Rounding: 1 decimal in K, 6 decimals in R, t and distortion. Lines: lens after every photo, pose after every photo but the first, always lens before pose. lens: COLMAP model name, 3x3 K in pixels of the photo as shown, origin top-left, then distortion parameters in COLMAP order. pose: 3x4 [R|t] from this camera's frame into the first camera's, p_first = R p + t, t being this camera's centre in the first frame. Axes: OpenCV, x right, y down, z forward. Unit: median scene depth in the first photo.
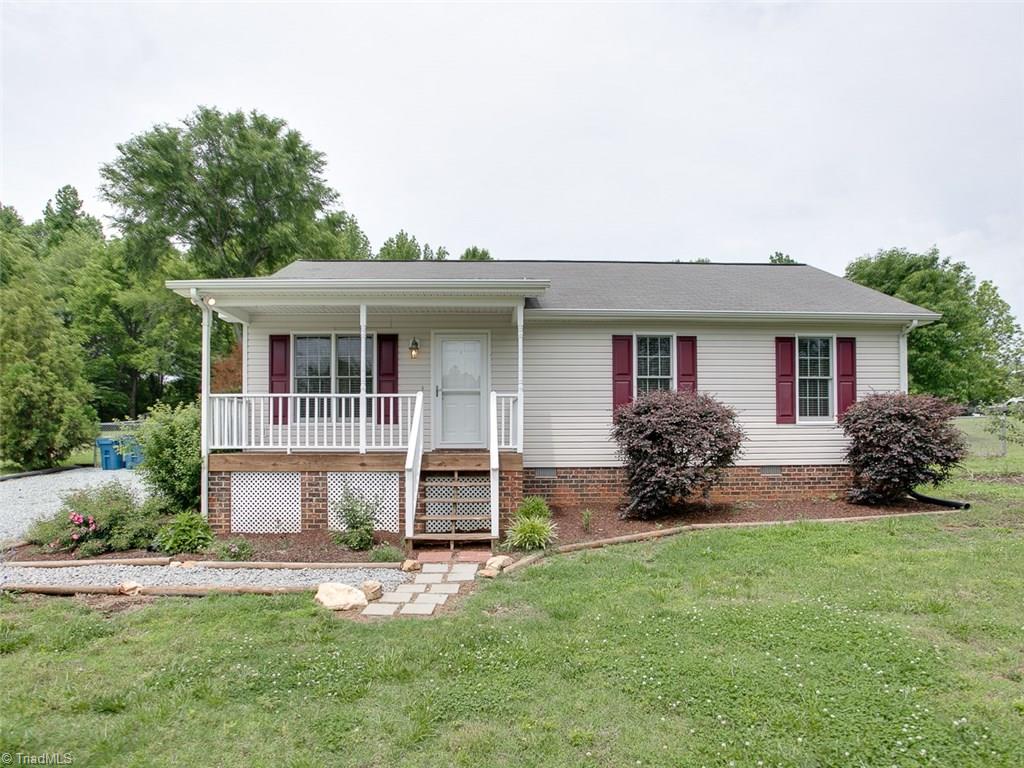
lens RADIAL K [[671.8, 0, 538.3], [0, 671.8, 385.1], [0, 0, 1]] dist [-0.055997, 0.028220]
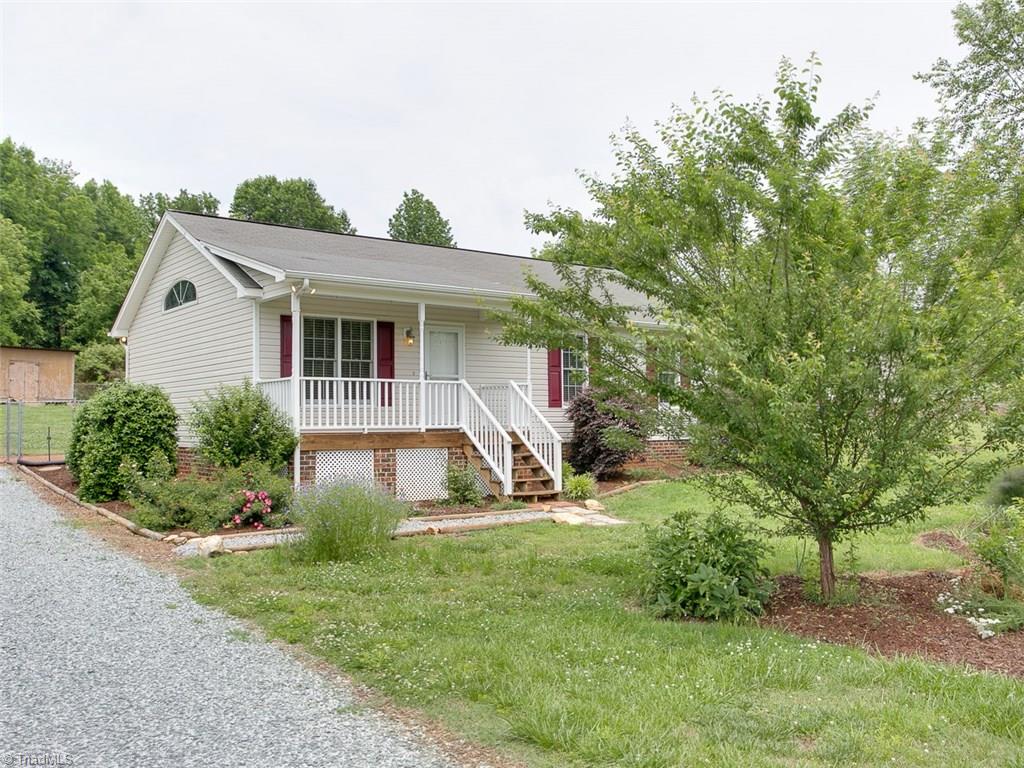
lens RADIAL K [[877.9, 0, 493.7], [0, 877.9, 381.7], [0, 0, 1]] dist [-0.008870, -0.017112]
pose [[0.839977, 0.021899, 0.542179, -0.841869], [-0.037240, 0.999156, 0.017337, -0.011792], [-0.541342, -0.034754, 0.840084, -0.271994]]
